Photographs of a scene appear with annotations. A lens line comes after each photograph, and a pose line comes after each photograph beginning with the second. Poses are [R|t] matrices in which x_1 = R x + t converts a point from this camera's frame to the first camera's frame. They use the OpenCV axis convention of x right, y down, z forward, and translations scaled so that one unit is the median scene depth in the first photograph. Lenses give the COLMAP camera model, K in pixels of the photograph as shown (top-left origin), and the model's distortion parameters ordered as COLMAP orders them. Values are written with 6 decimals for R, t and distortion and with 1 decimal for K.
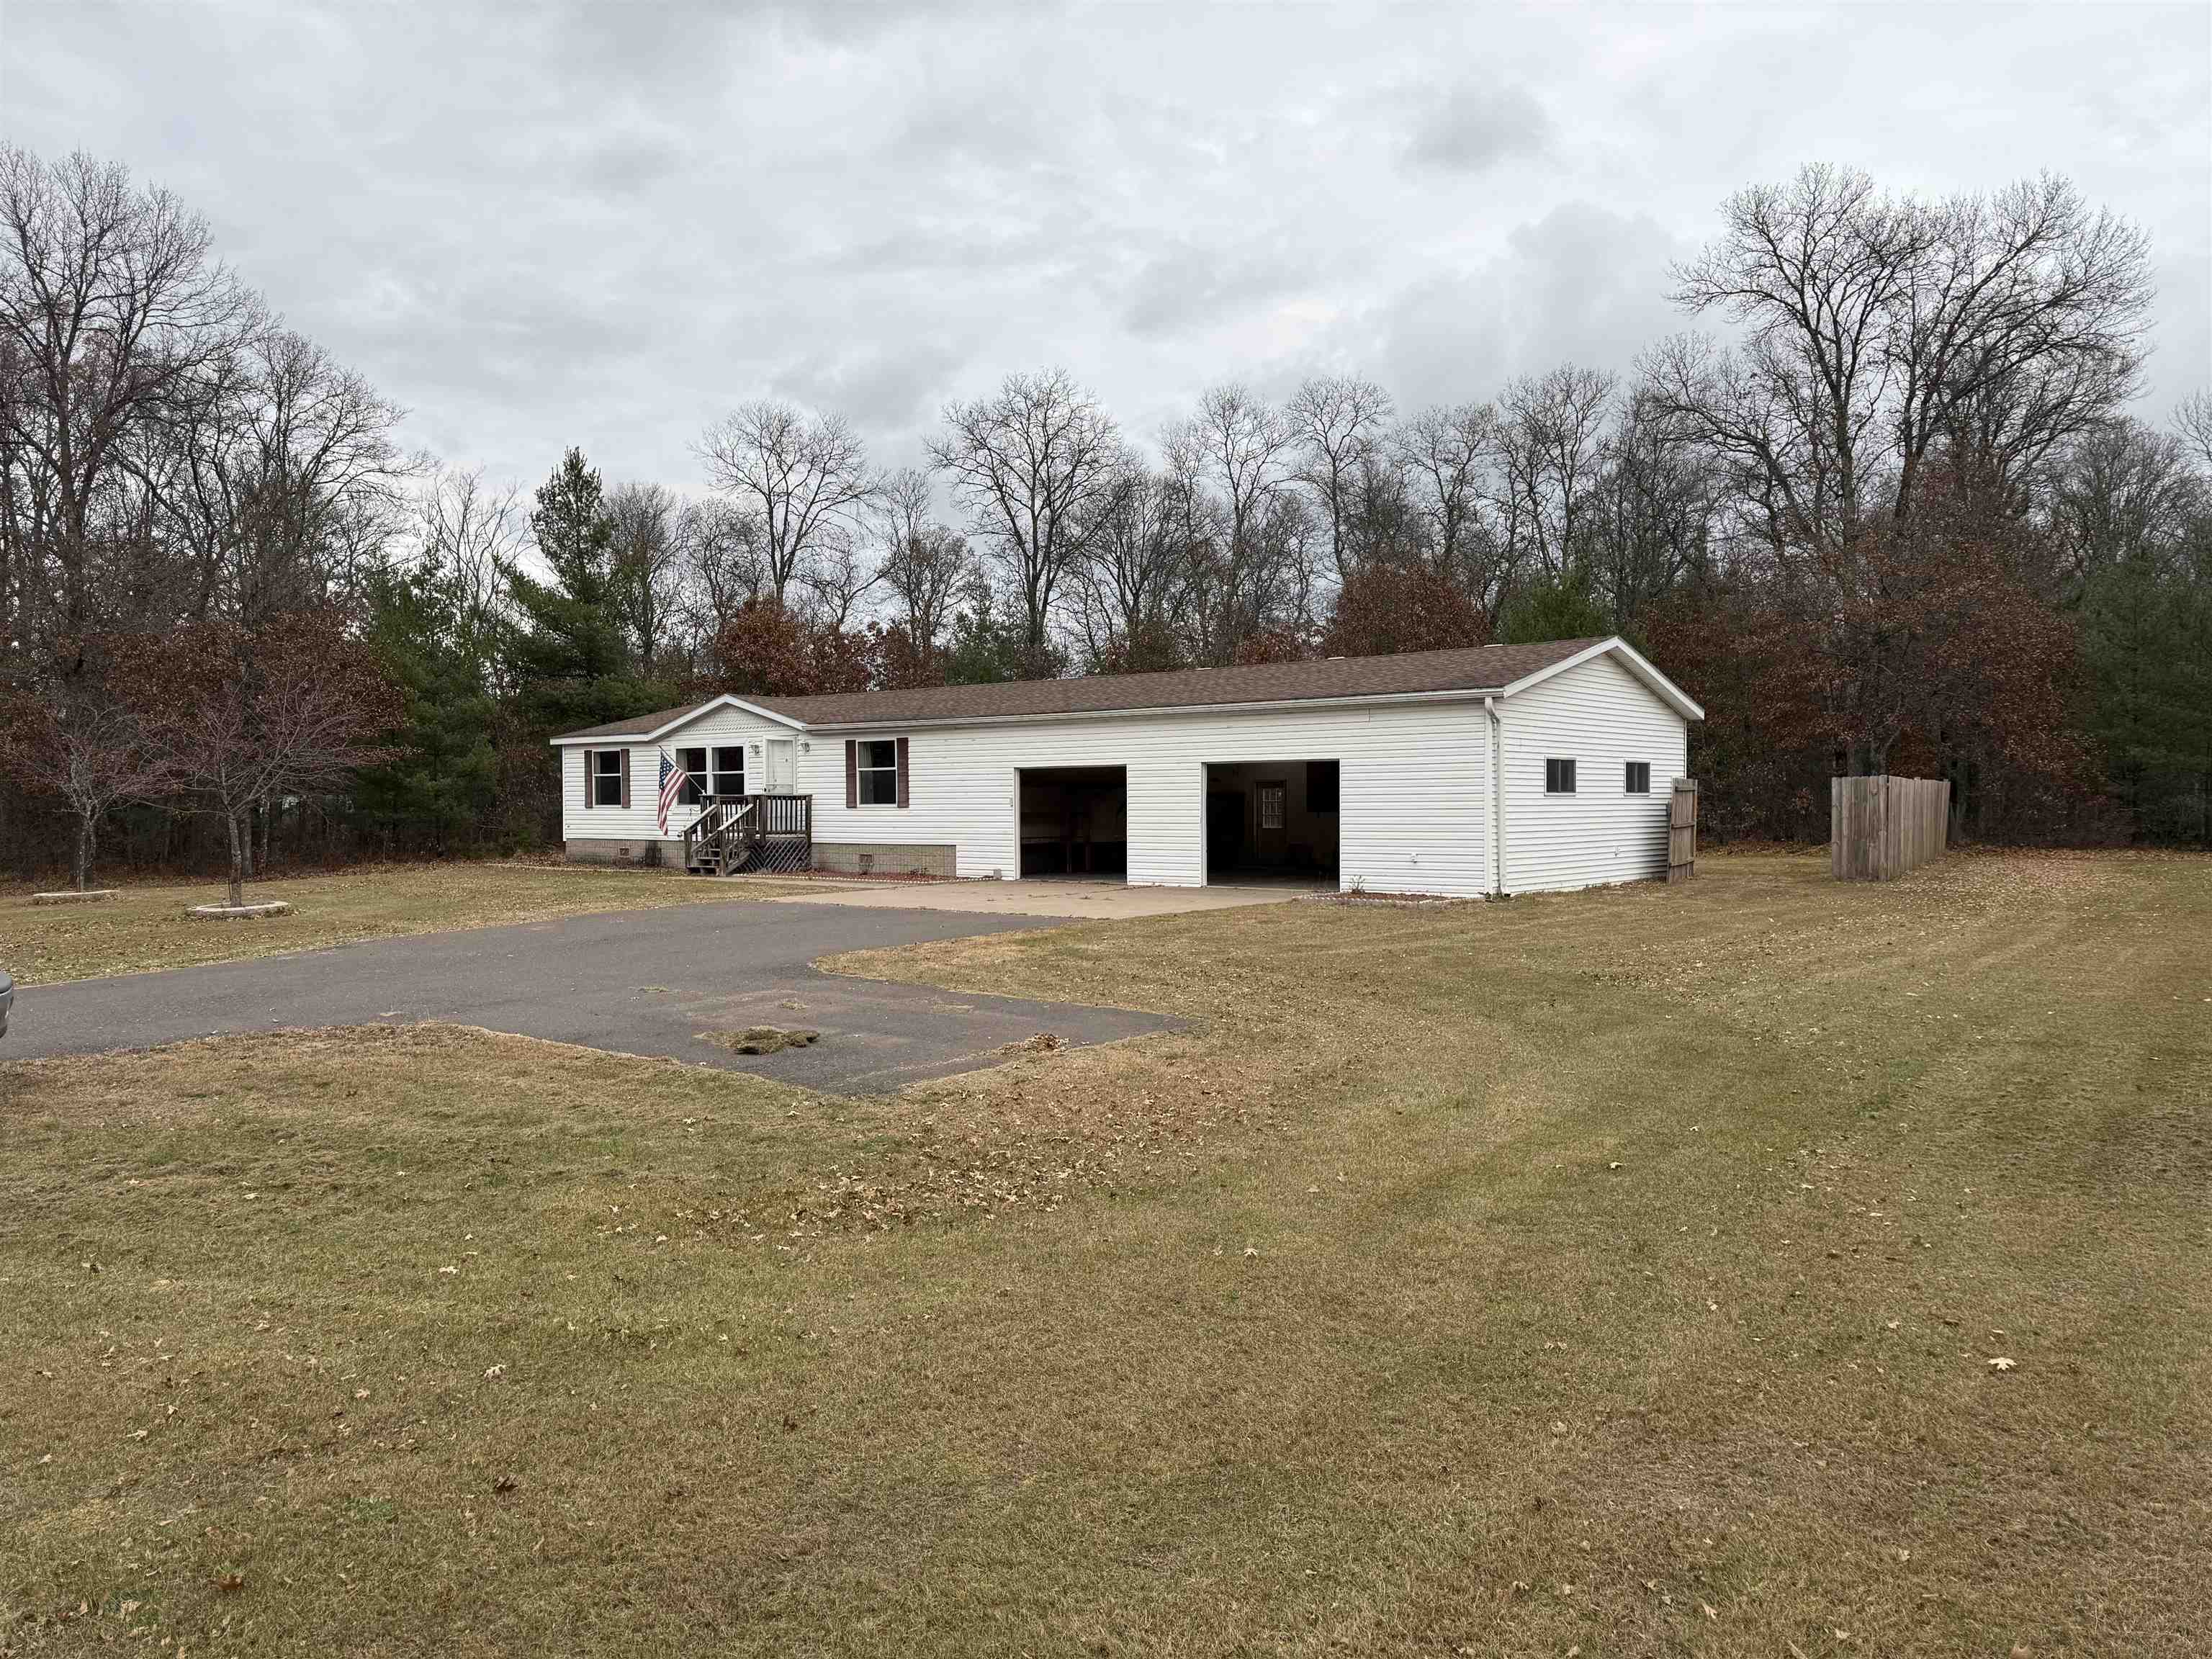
lens RADIAL K [[1546.4, 0, 1130.6], [0, 1546.4, 840.3], [0, 0, 1]] dist [0.137519, 0.001178]
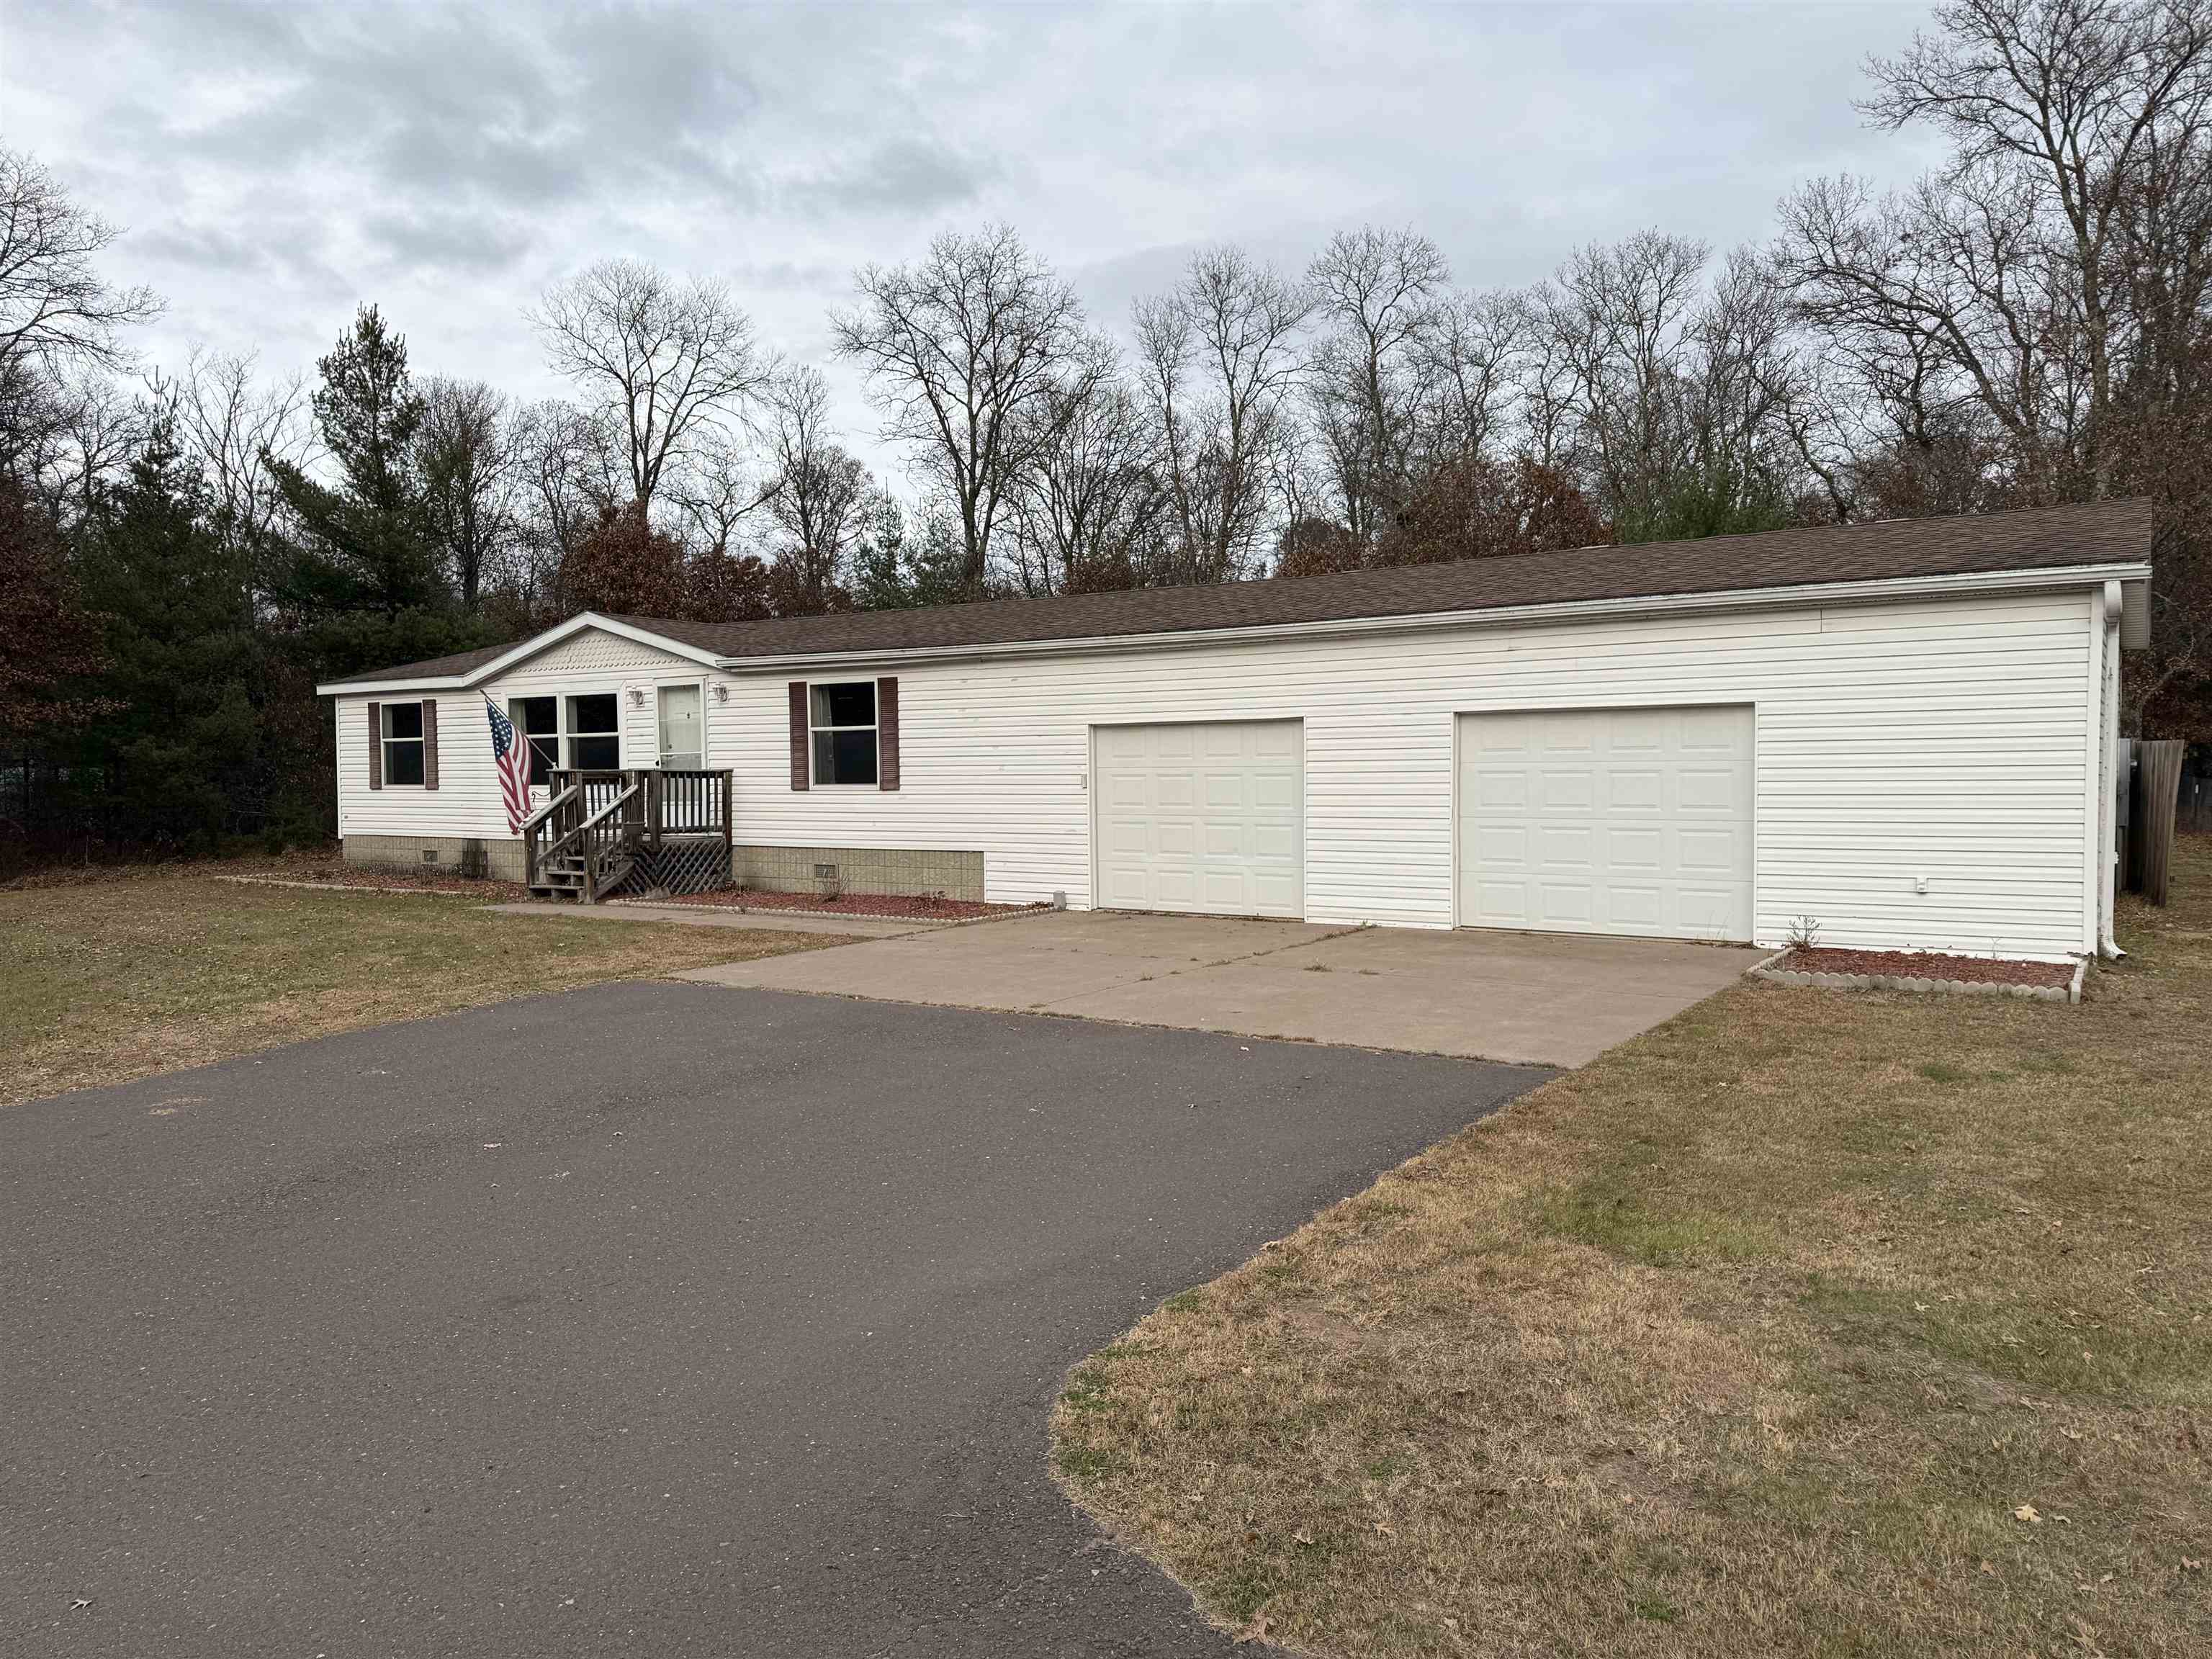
lens RADIAL K [[1541.2, 0, 1112.4], [0, 1541.2, 831.9], [0, 0, 1]] dist [0.126415, -0.191211]
pose [[0.996343, -0.004890, 0.085298, -0.068652], [0.003717, 0.999896, 0.013905, -0.007984], [-0.085357, -0.013537, 0.996258, 0.235218]]
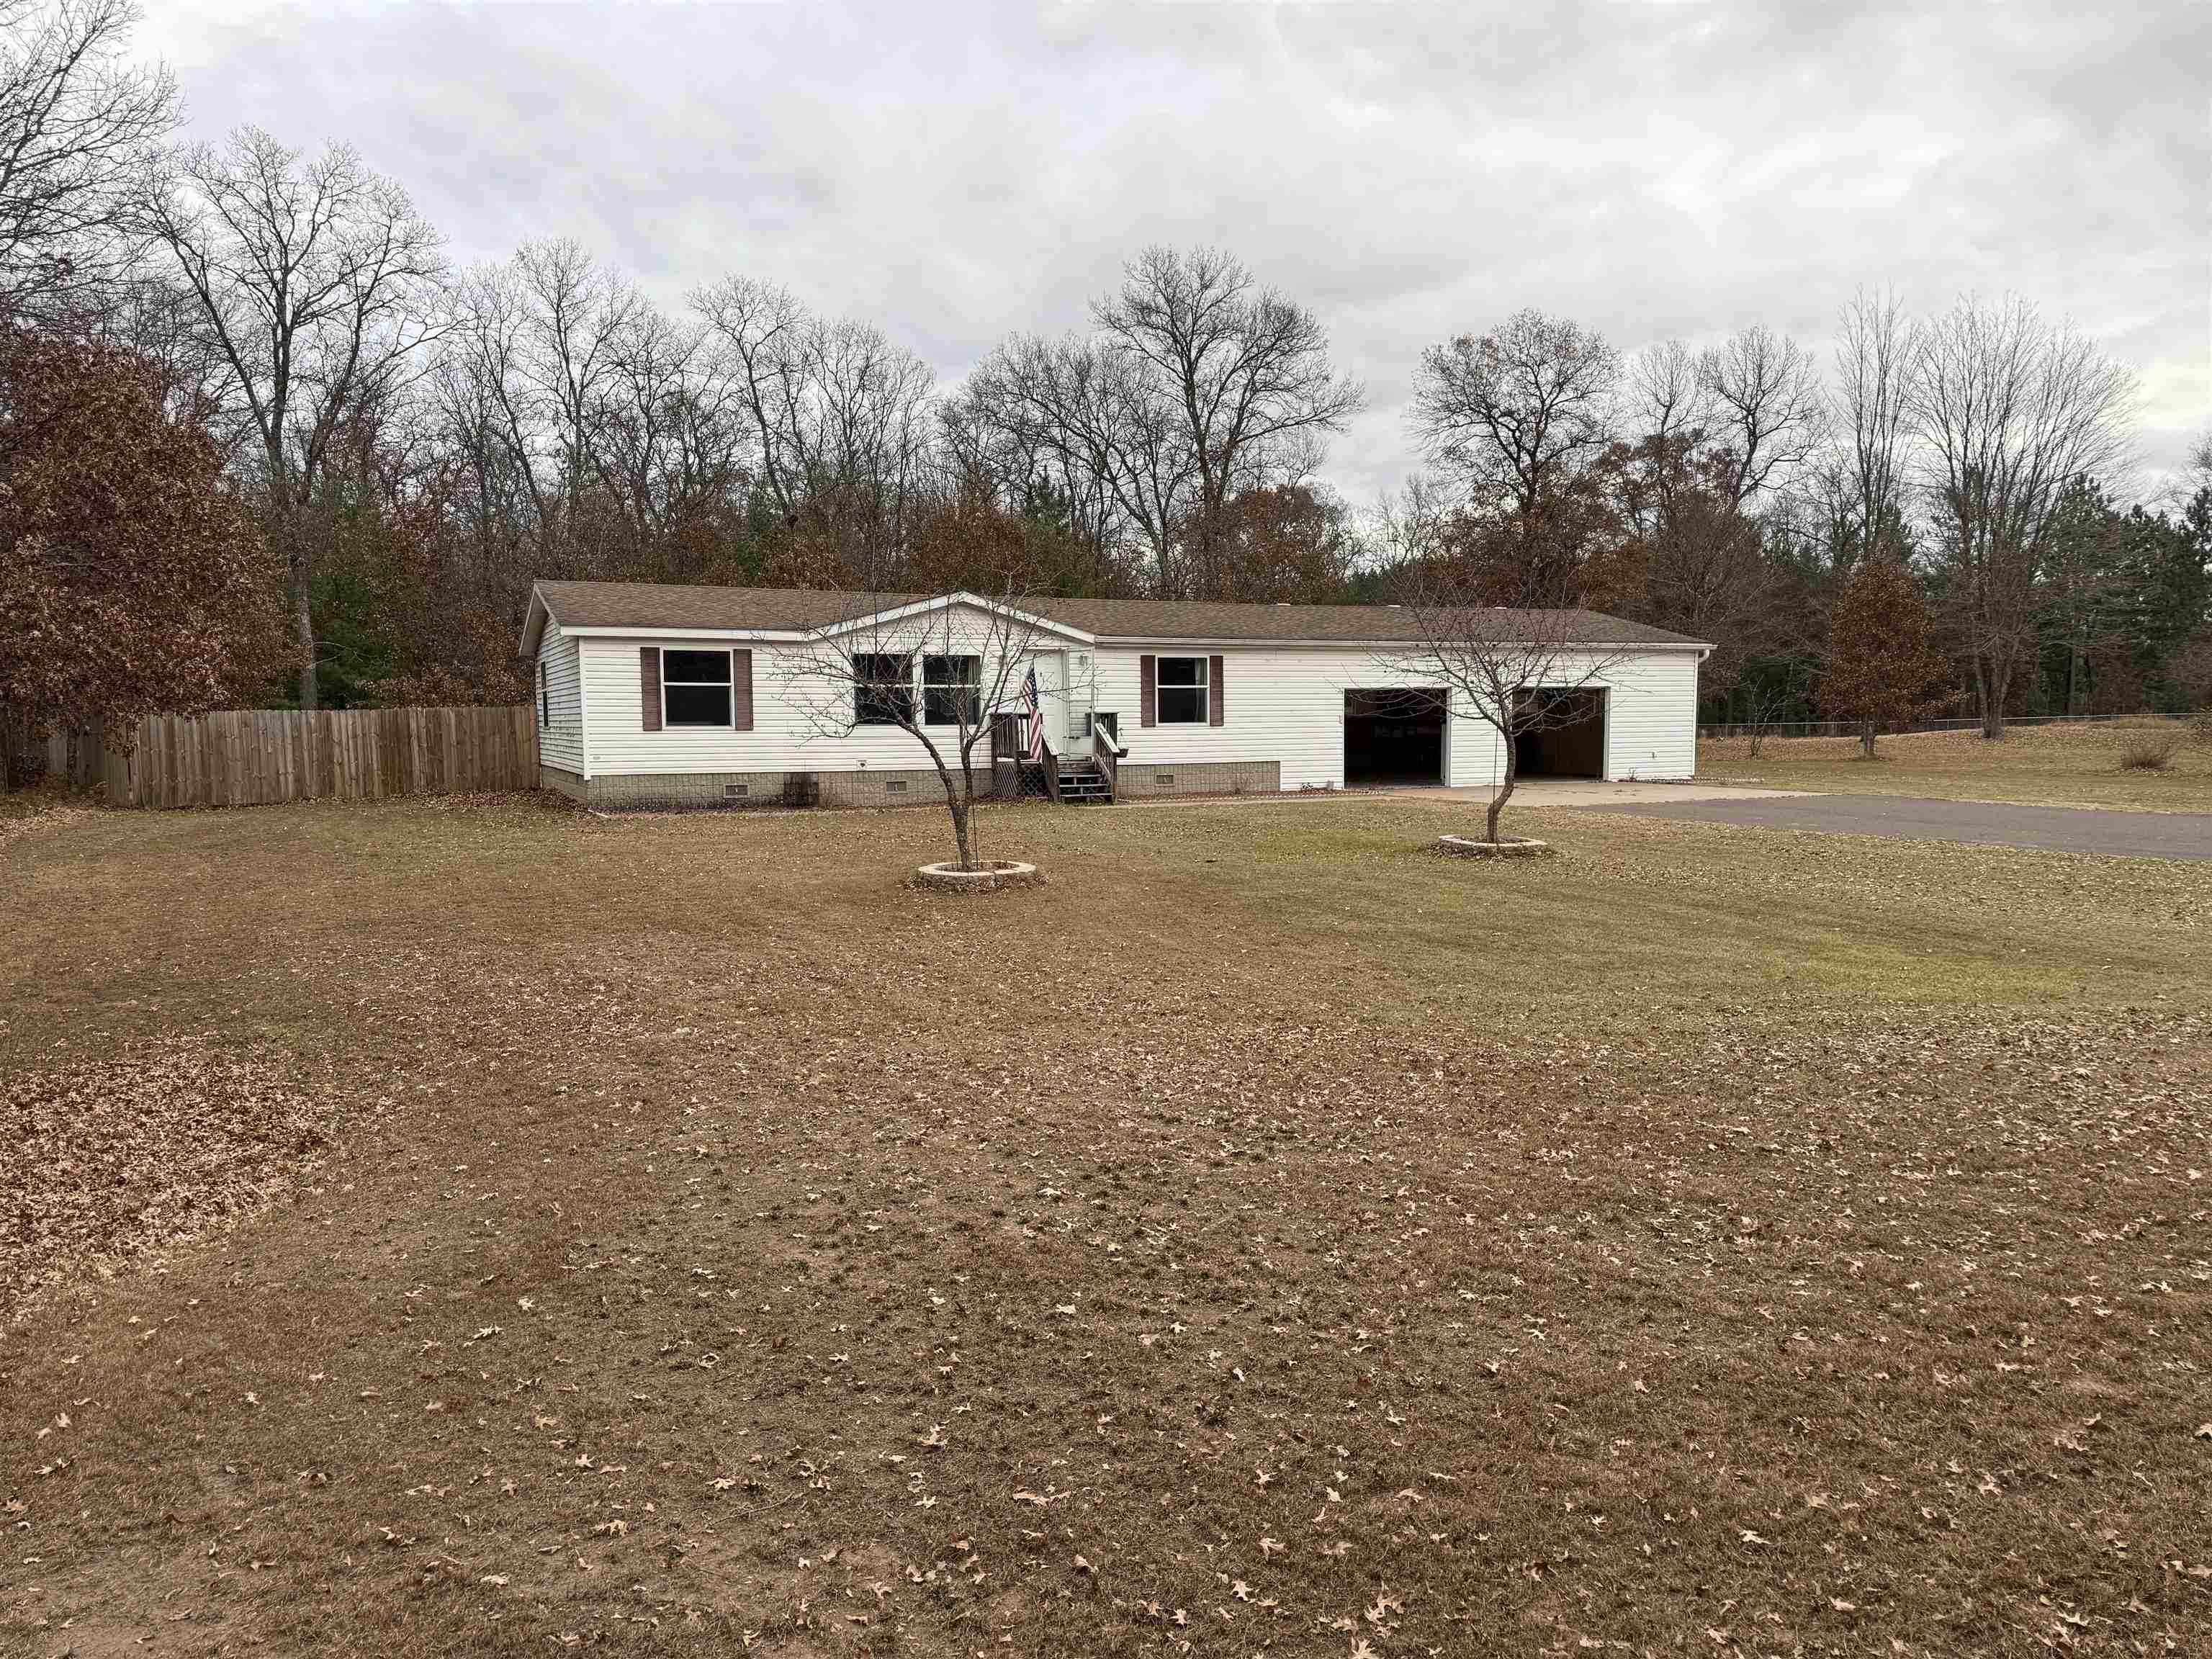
lens RADIAL K [[1541.2, 0, 1112.4], [0, 1541.2, 831.9], [0, 0, 1]] dist [0.126415, -0.191211]
pose [[0.428462, -0.062668, 0.901384, -0.665906], [0.028032, 0.998034, 0.056063, -0.006544], [-0.903125, 0.001247, 0.429376, 0.391612]]
